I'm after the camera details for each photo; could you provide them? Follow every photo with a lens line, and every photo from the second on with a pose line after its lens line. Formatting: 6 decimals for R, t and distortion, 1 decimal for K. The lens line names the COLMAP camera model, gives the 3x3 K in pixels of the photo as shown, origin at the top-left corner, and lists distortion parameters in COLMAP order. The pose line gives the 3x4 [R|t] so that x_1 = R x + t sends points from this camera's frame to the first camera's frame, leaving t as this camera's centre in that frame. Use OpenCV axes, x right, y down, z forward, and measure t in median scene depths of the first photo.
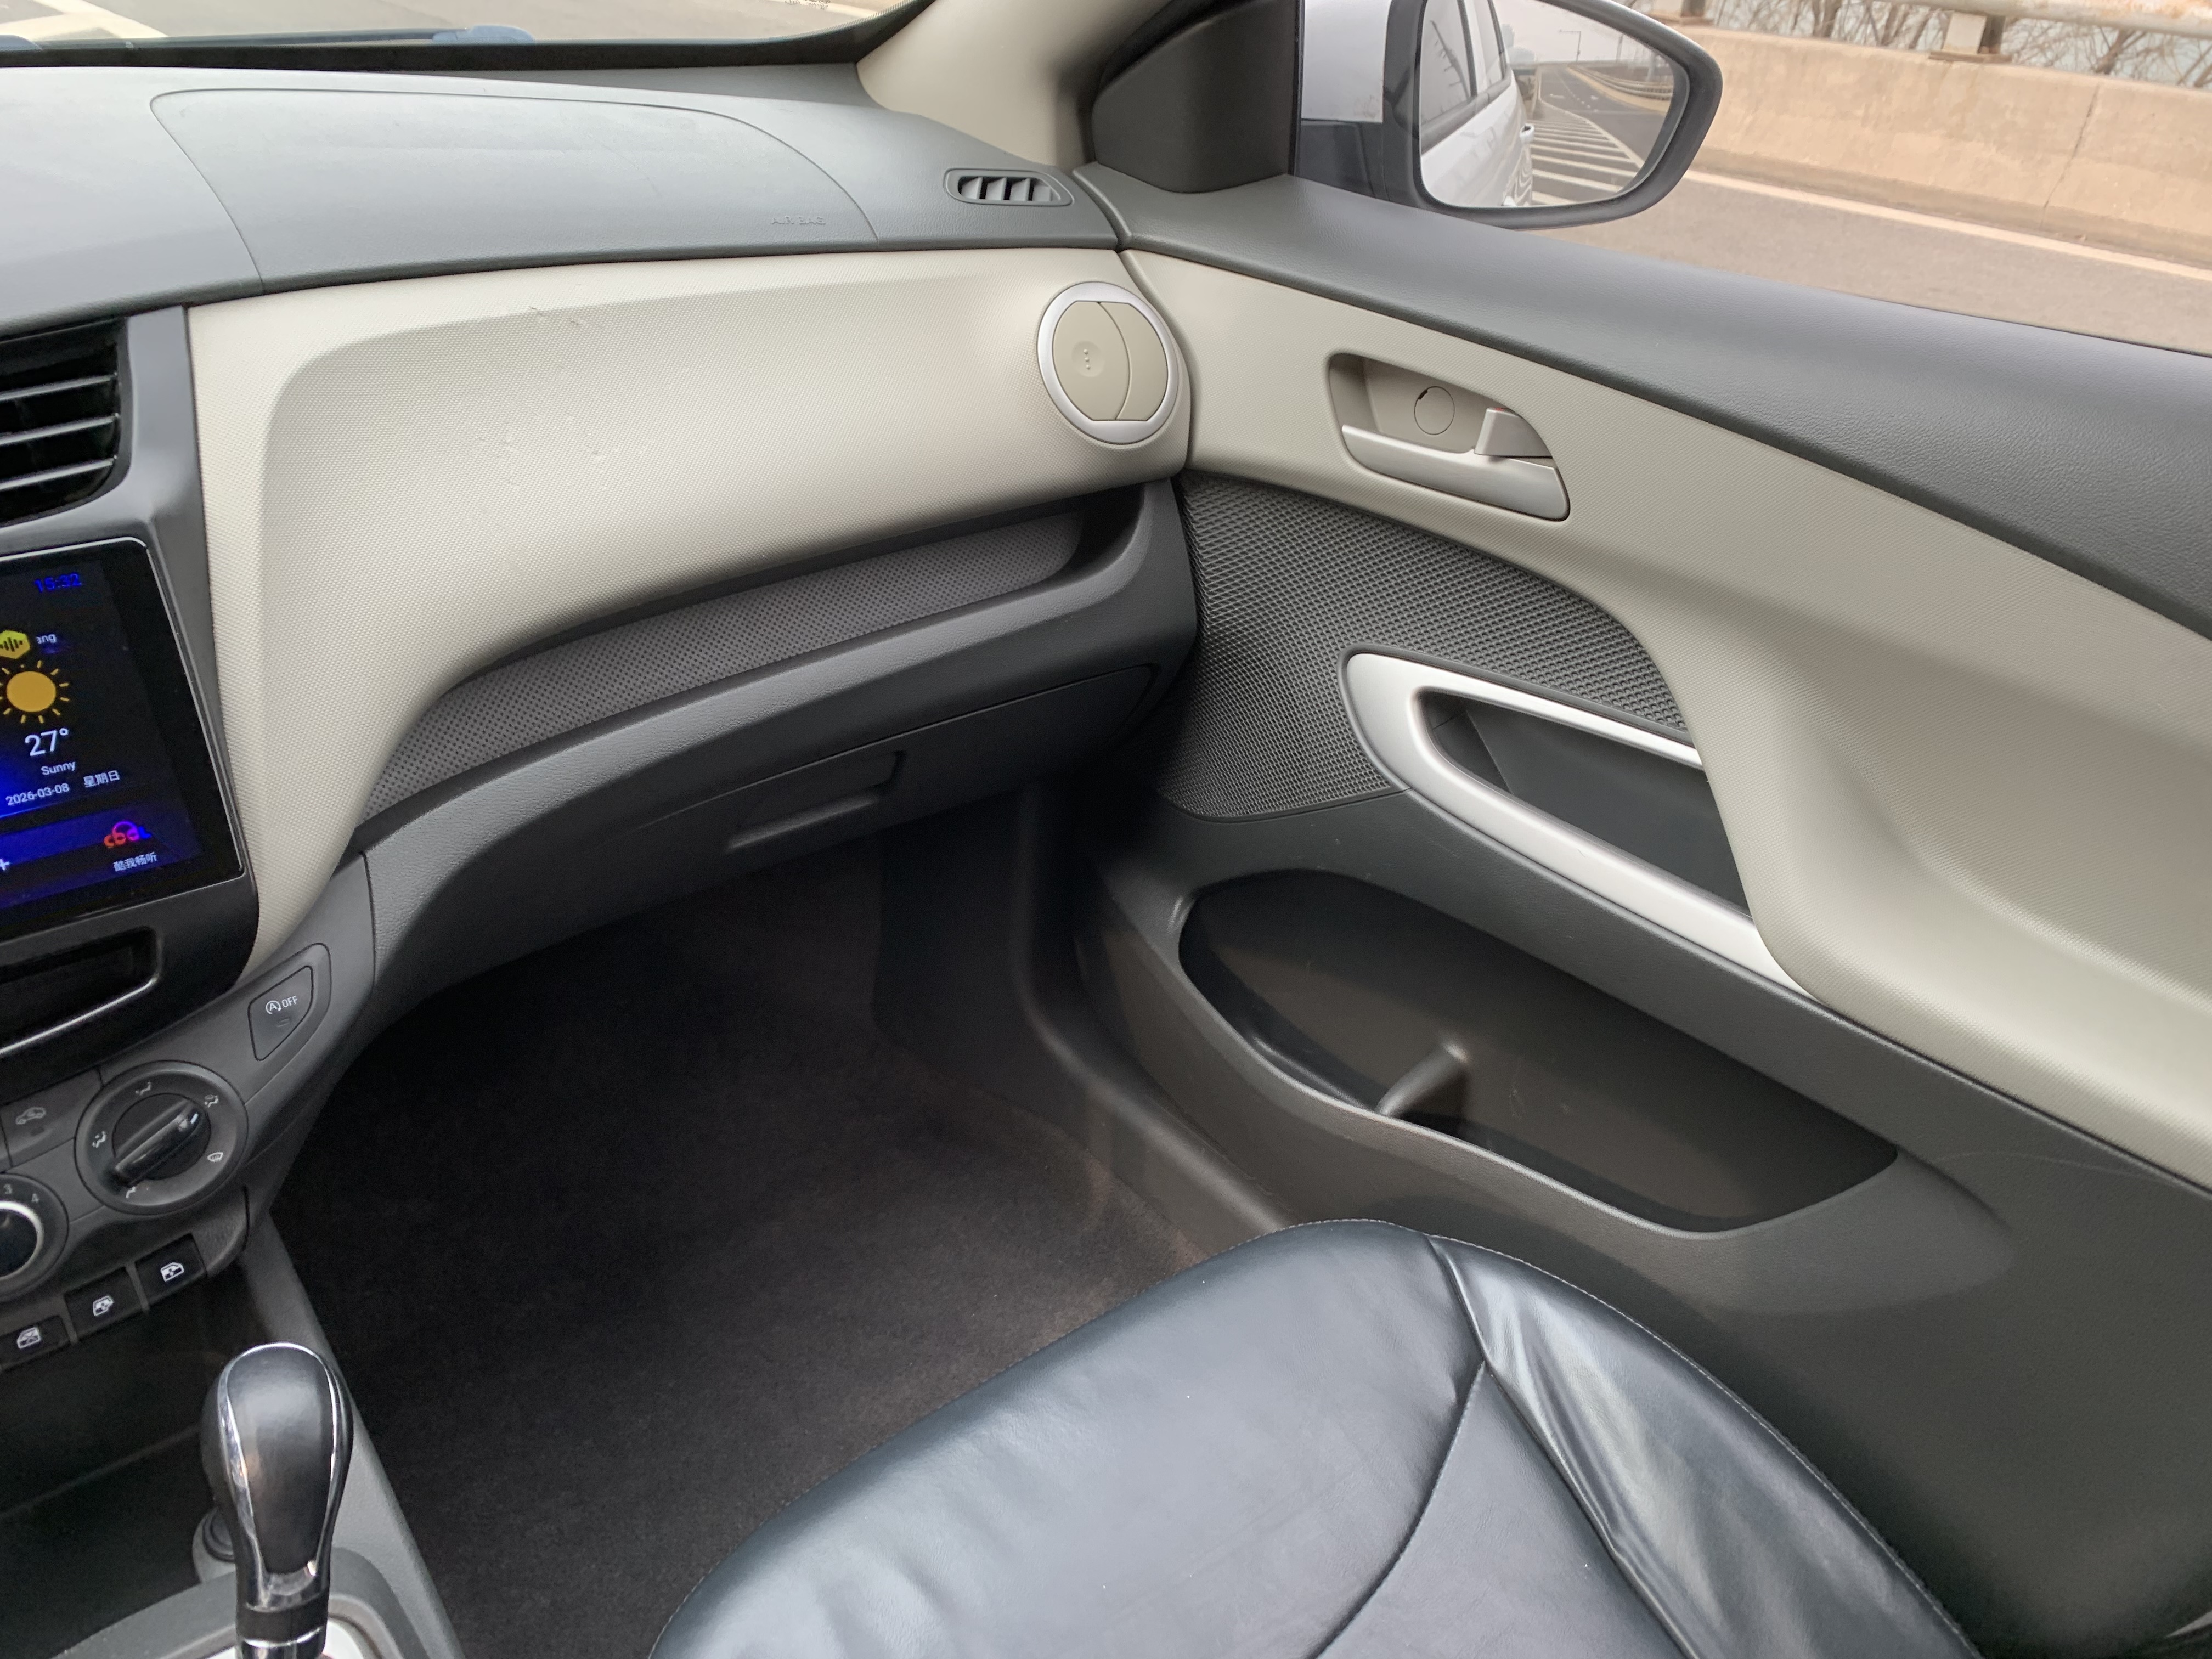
lens RADIAL K [[1688.2, 0, 1110.2], [0, 1688.2, 823.7], [0, 0, 1]] dist [0.029324, -0.018368]
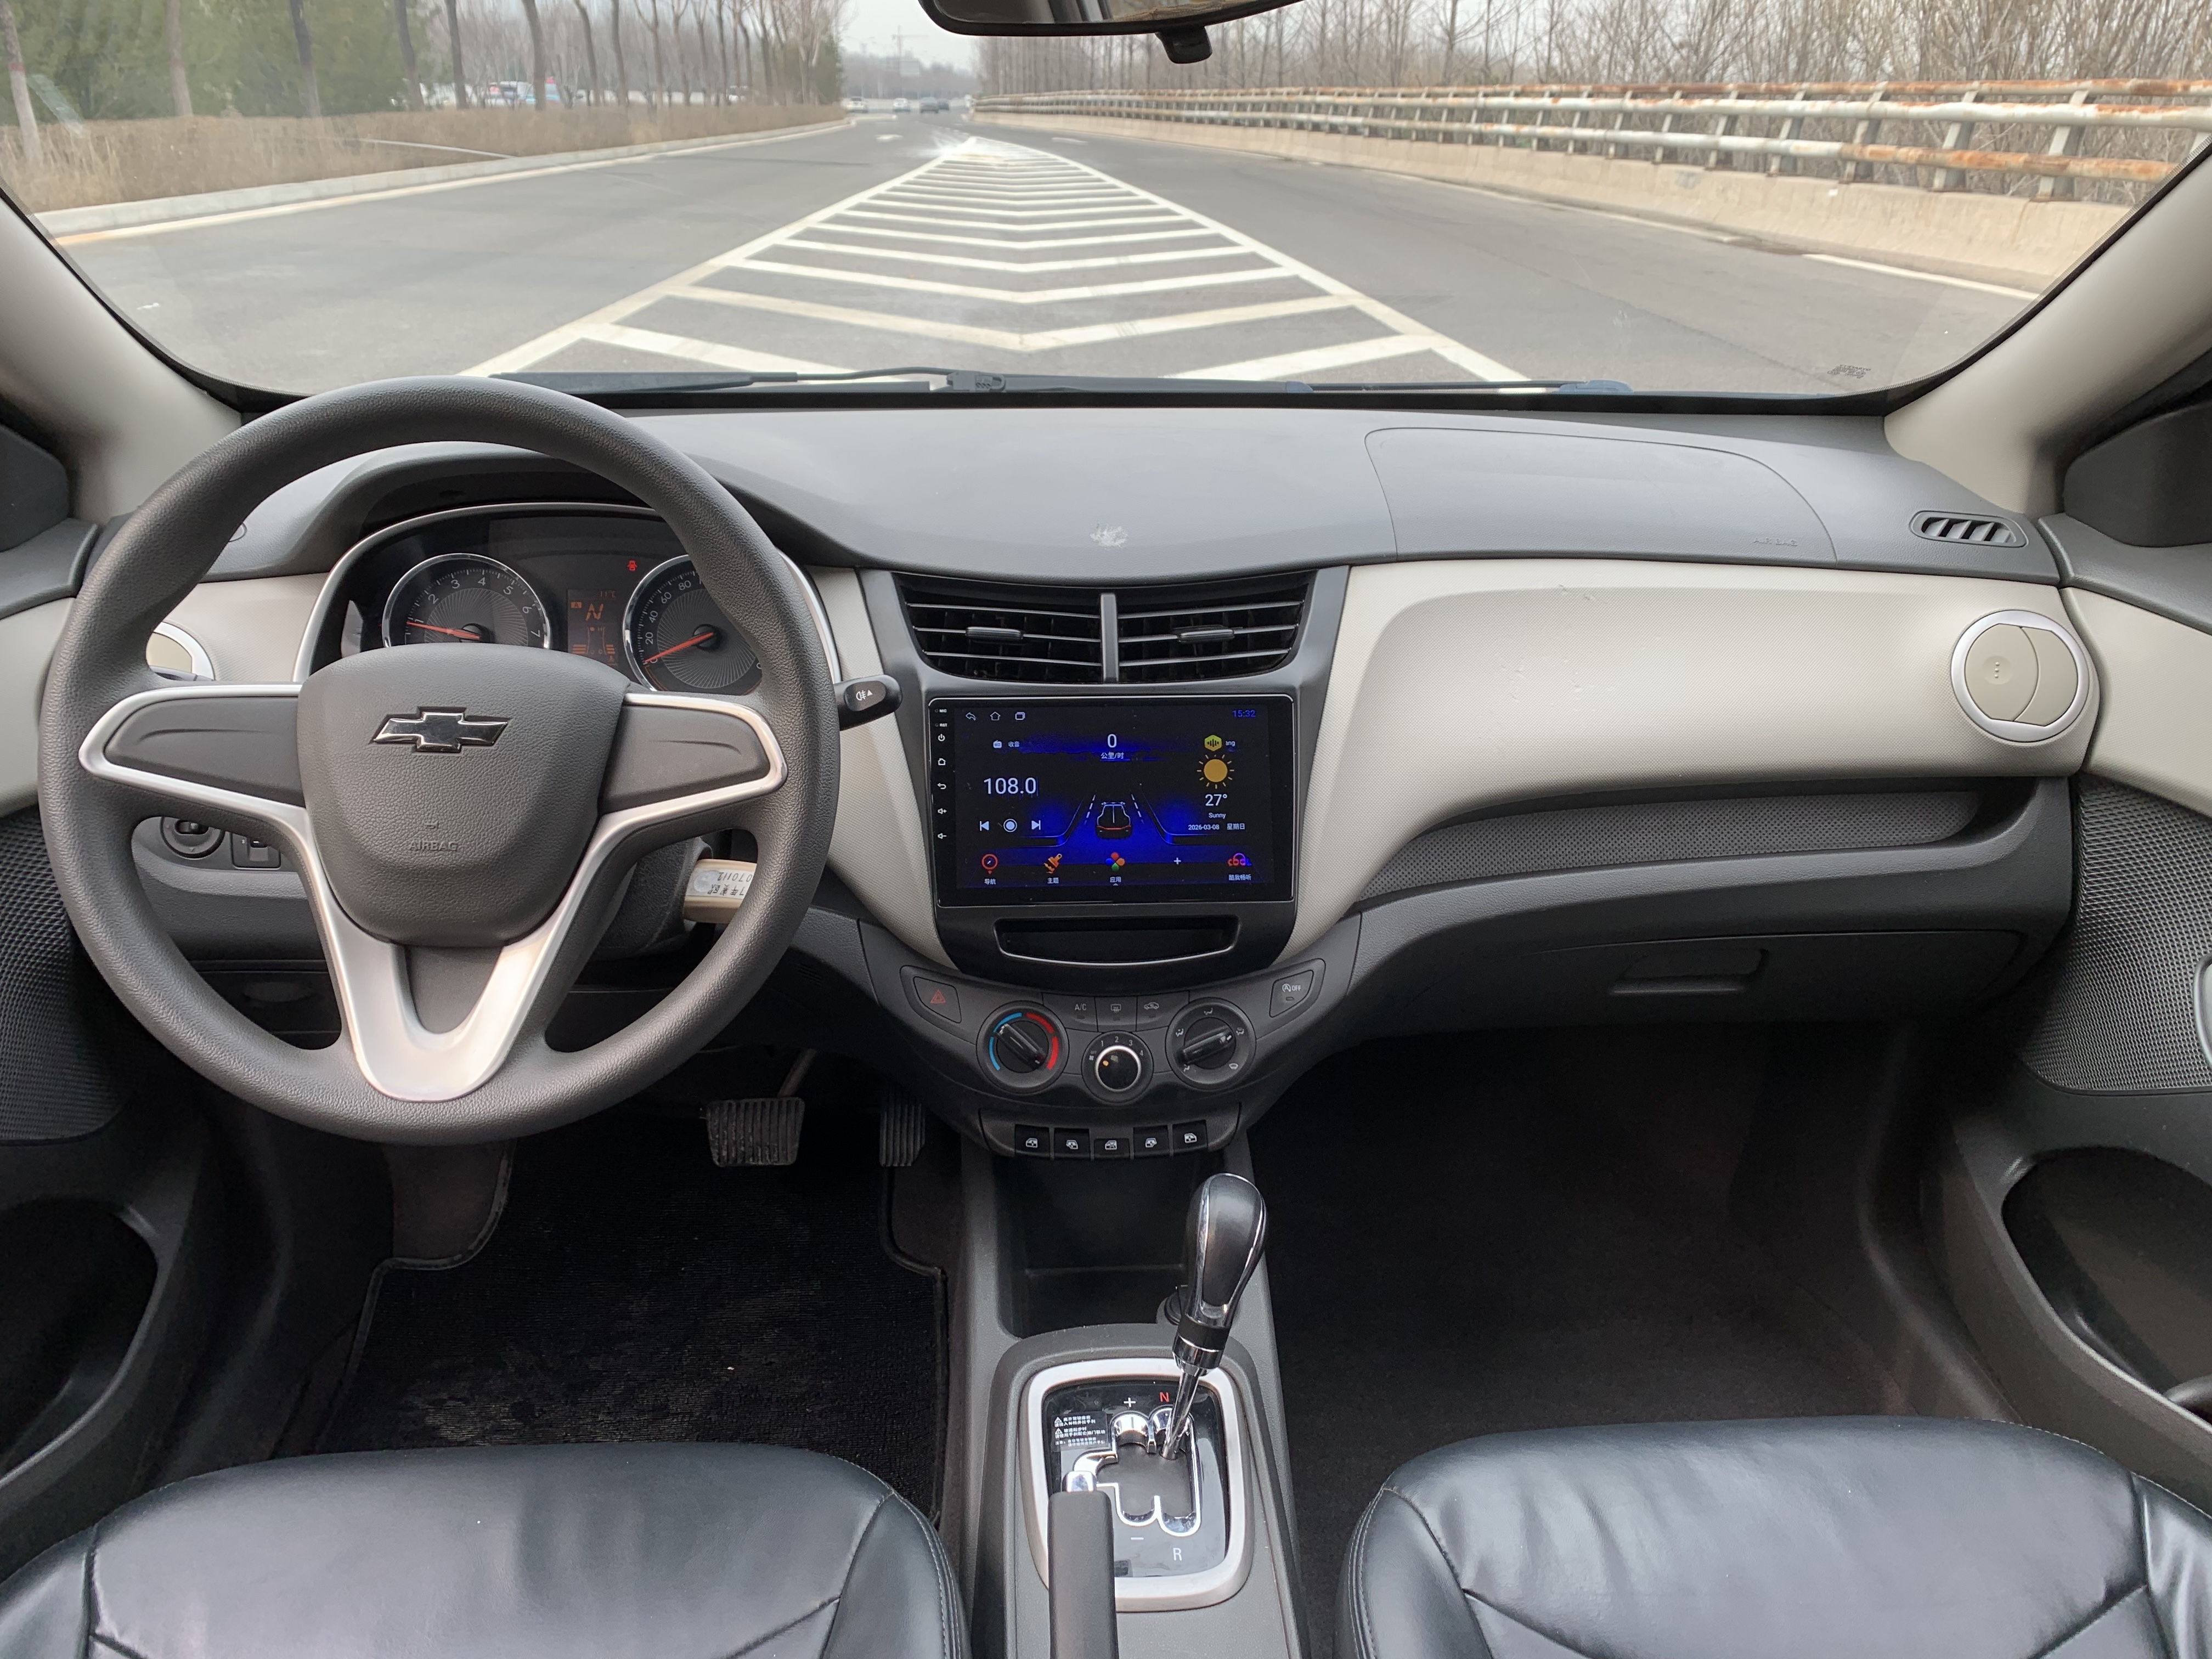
lens RADIAL K [[1688.2, 0, 1106.0], [0, 1688.2, 829.0], [0, 0, 1]] dist [0.029324, -0.018368]
pose [[0.809398, 0.186362, -0.556906, 0.169484], [-0.262914, 0.962960, -0.059872, 0.076620], [0.525120, 0.194879, 0.828415, -0.325174]]
